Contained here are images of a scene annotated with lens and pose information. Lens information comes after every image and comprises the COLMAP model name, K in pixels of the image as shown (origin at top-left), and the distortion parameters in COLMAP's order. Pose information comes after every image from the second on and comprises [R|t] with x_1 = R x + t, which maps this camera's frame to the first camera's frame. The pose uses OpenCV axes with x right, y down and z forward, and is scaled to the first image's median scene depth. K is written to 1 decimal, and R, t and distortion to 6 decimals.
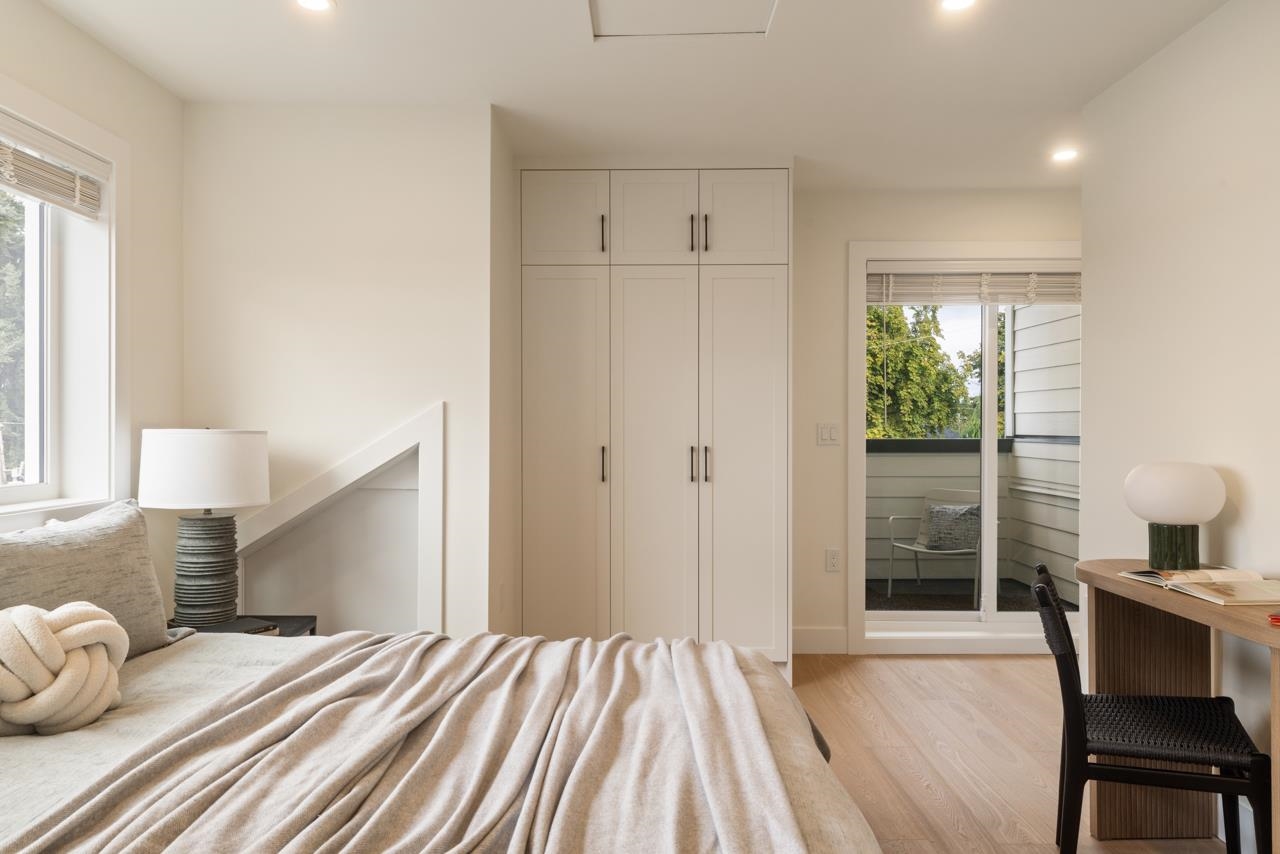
lens RADIAL K [[853.8, 0, 638.9], [0, 853.8, 434.4], [0, 0, 1]] dist [0.001878, -0.000486]
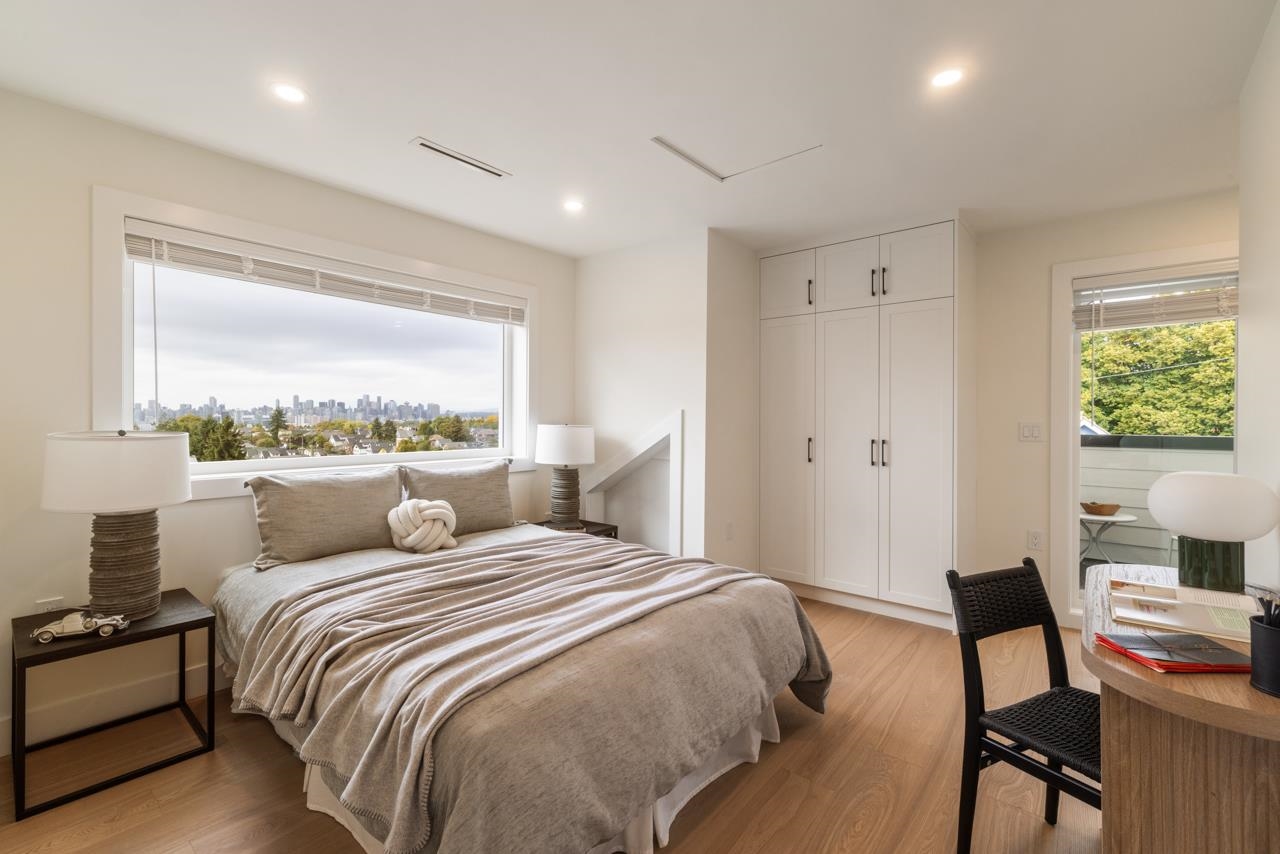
lens RADIAL K [[560.6, 0, 638.7], [0, 560.6, 420.4], [0, 0, 1]] dist [-0.000277, -0.000116]
pose [[0.773819, 0.007219, -0.633365, 0.396649], [-0.009240, 0.999957, 0.000108, -0.015594], [0.633339, 0.005768, 0.773853, 0.085450]]
